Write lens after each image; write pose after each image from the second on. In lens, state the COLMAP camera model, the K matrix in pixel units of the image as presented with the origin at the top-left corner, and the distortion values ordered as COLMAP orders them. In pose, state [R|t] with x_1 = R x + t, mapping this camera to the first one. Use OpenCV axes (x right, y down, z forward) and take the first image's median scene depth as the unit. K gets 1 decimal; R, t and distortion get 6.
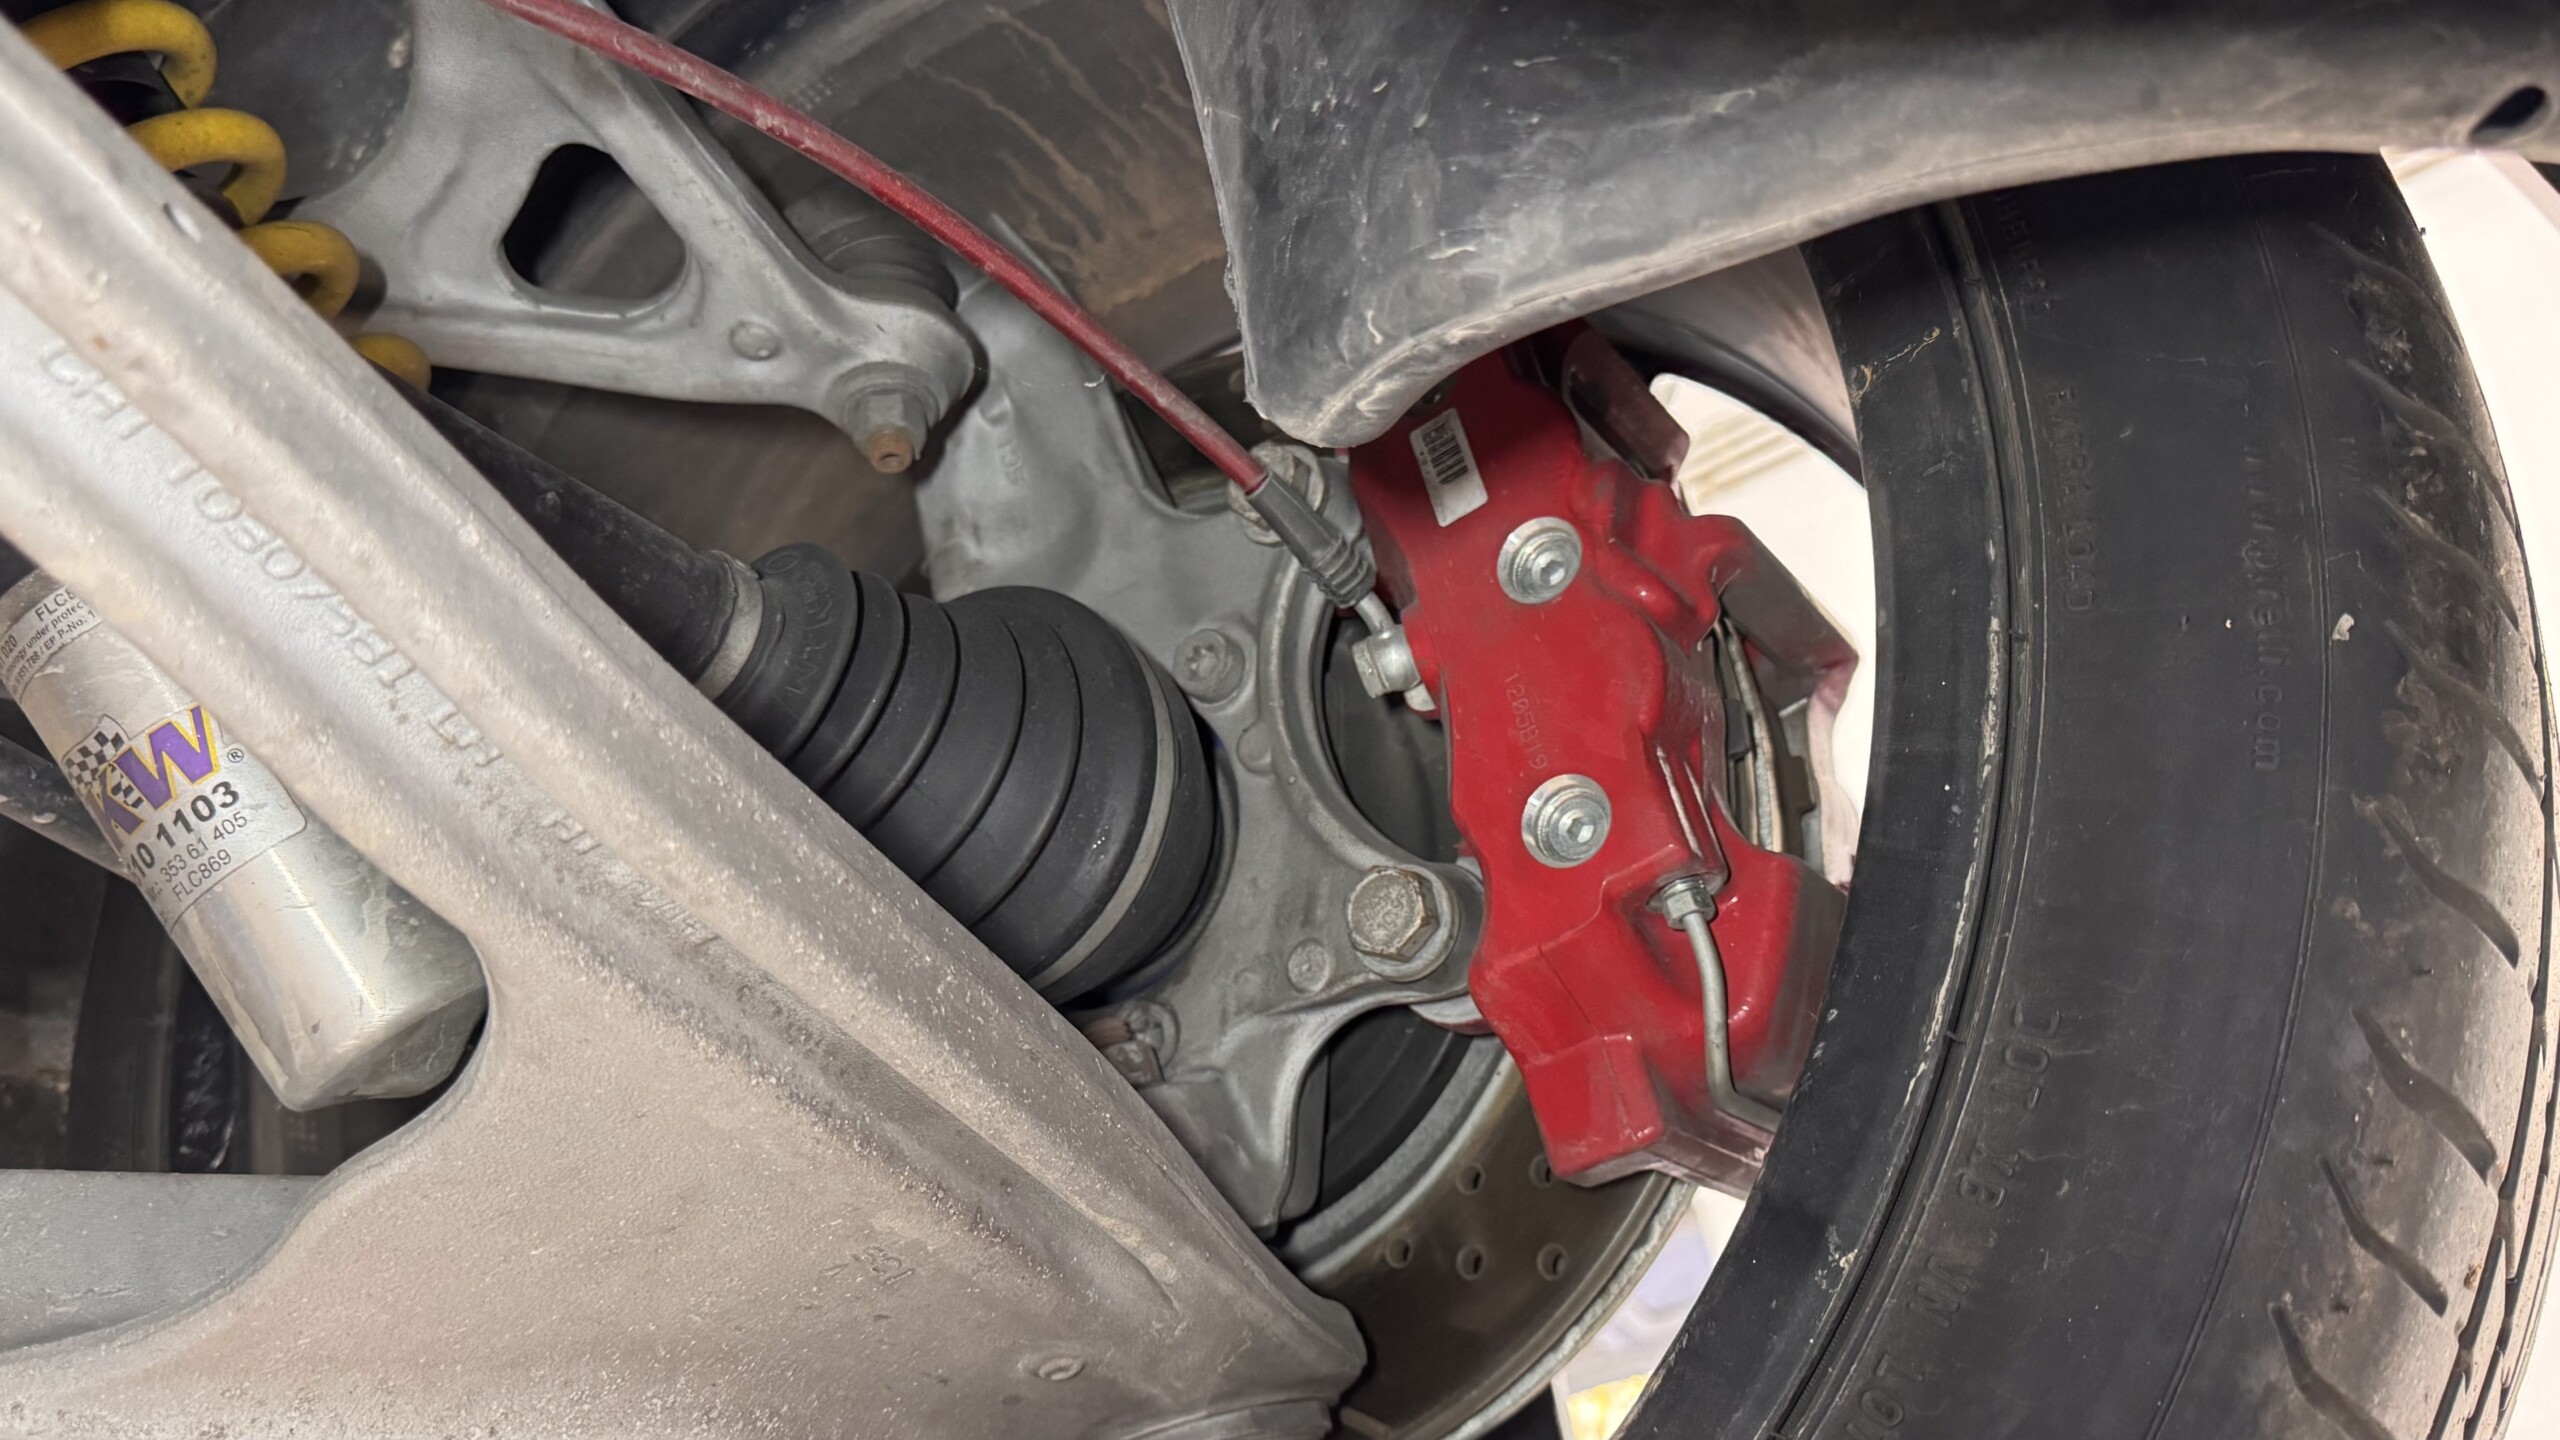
lens RADIAL K [[2139.1, 0, 1261.9], [0, 2139.1, 716.8], [0, 0, 1]] dist [0.071183, -0.005673]
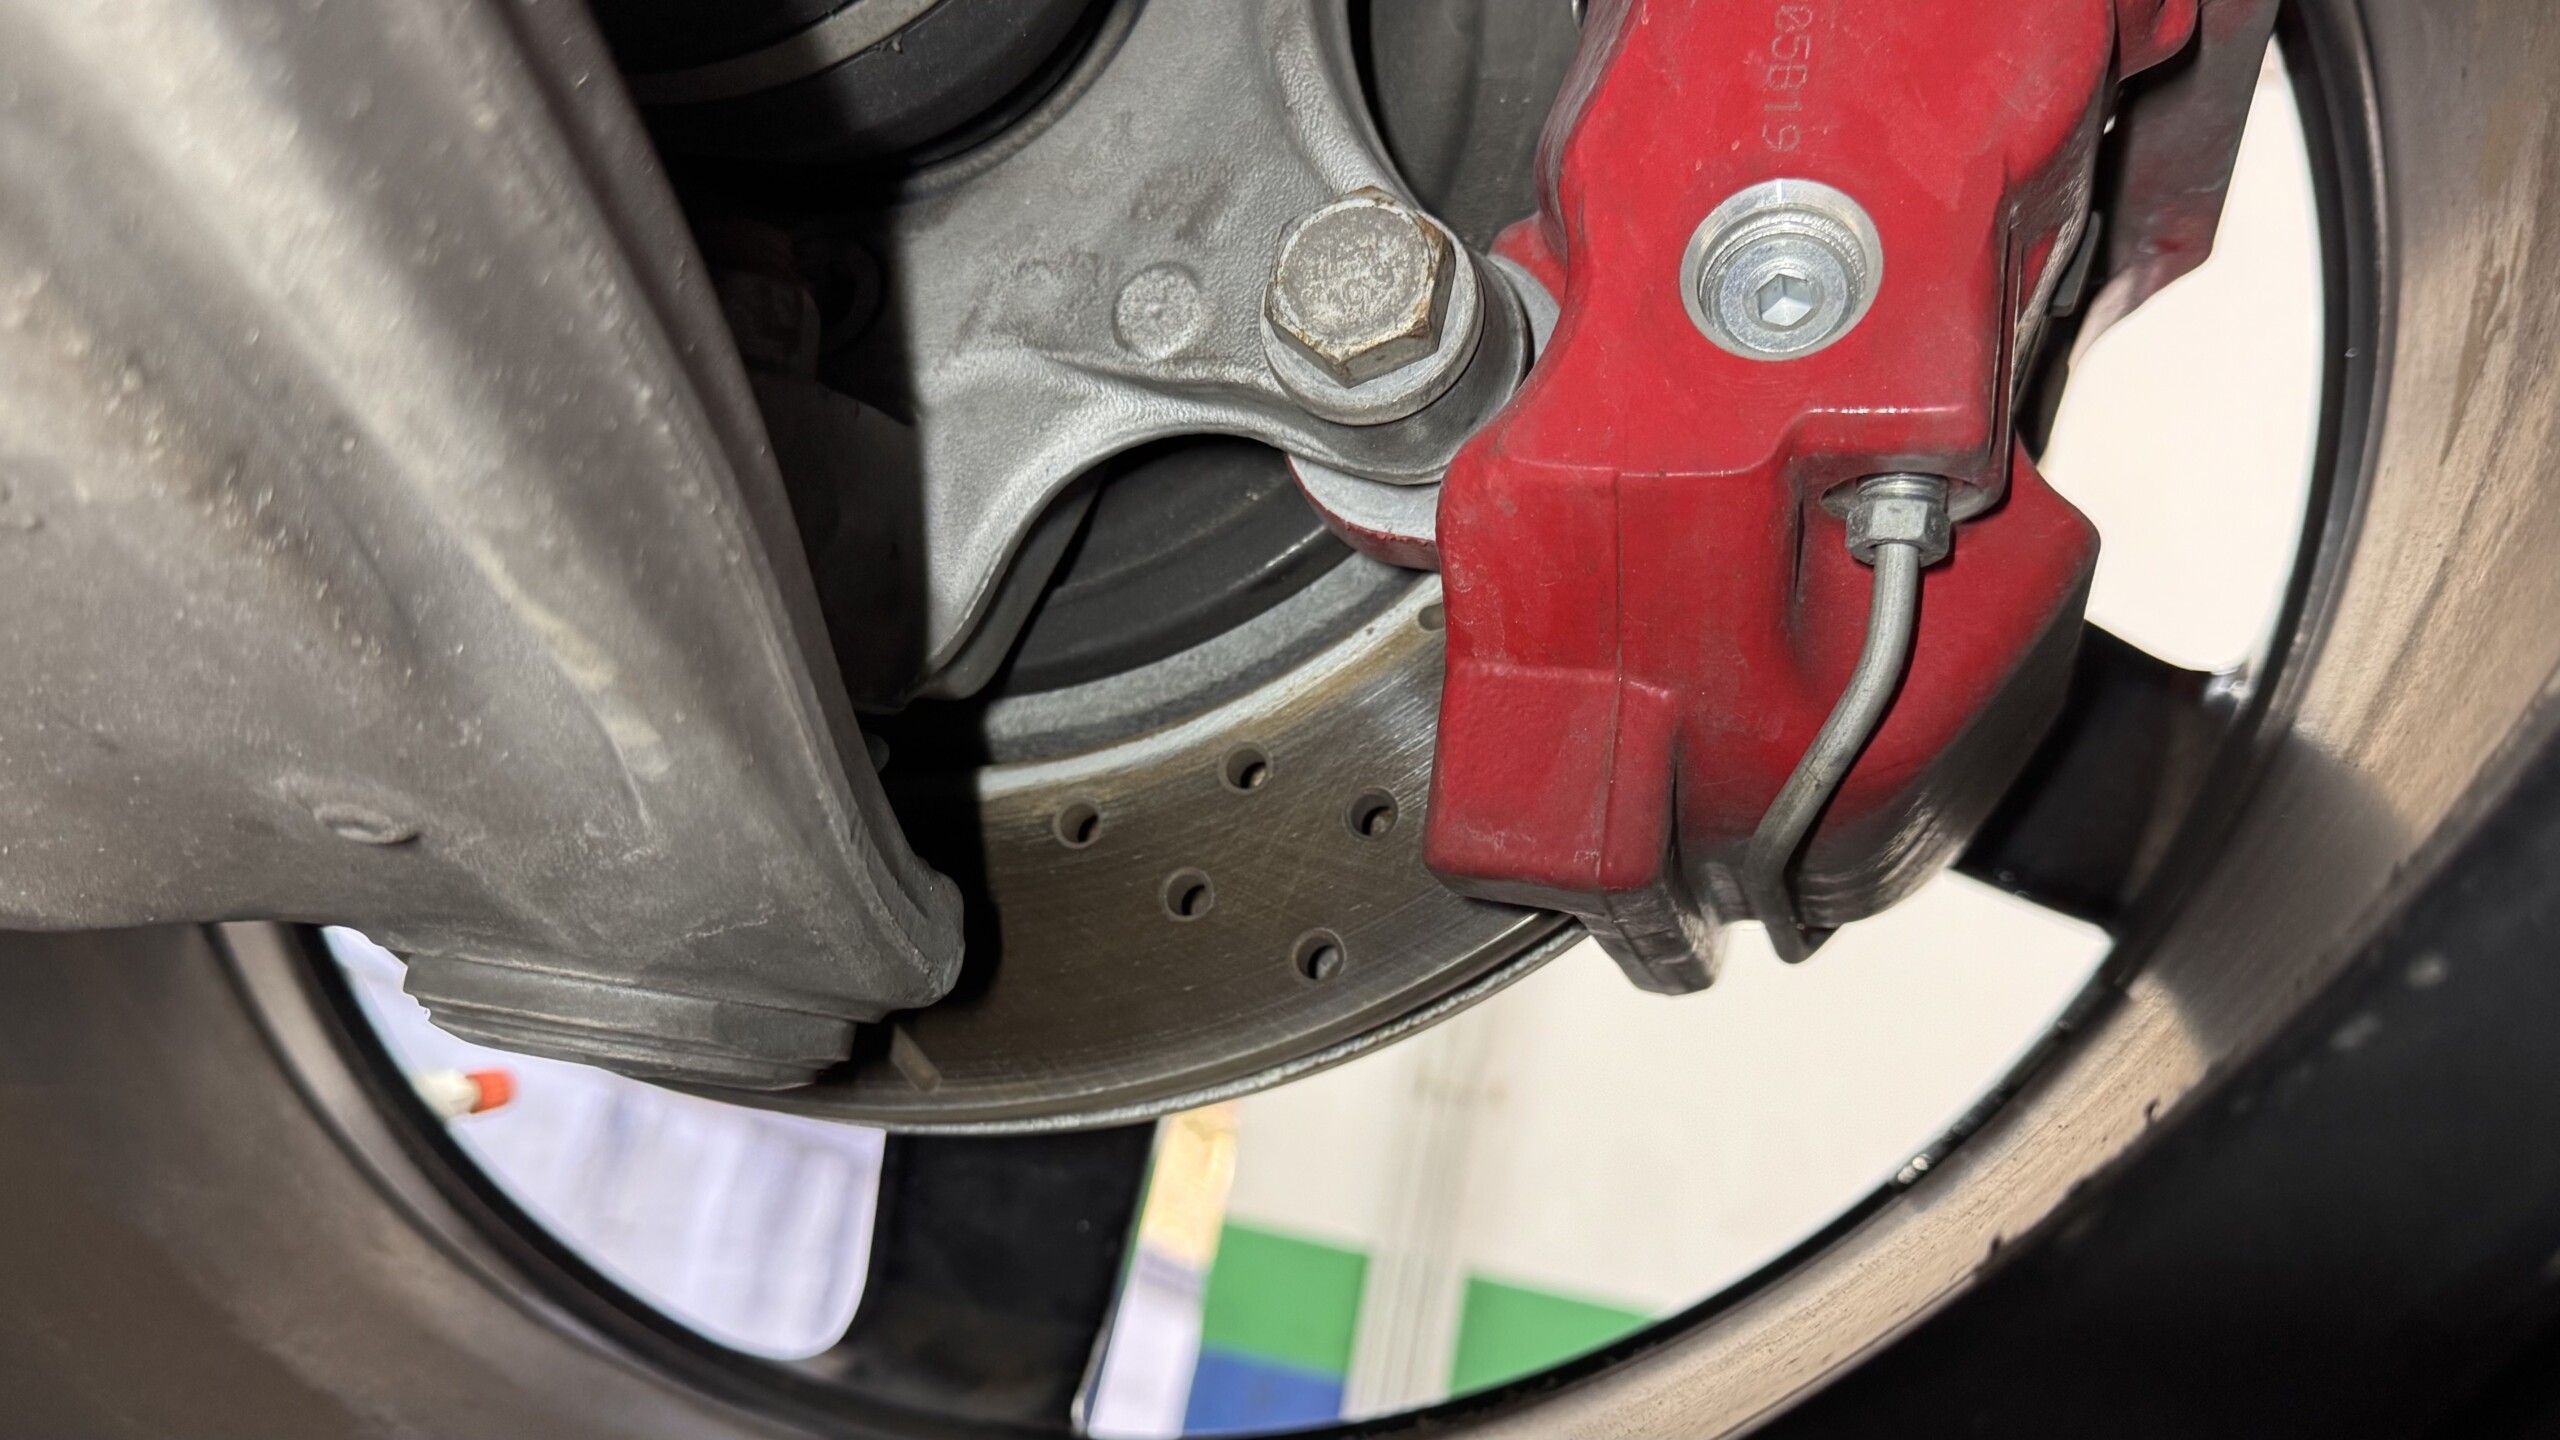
lens RADIAL K [[2139.1, 0, 1292.0], [0, 2139.1, 699.9], [0, 0, 1]] dist [0.071183, -0.005673]
pose [[0.886466, 0.414396, 0.206045, -0.019115], [-0.453146, 0.867649, 0.204558, 0.079537], [-0.094007, -0.274702, 0.956923, 0.477103]]
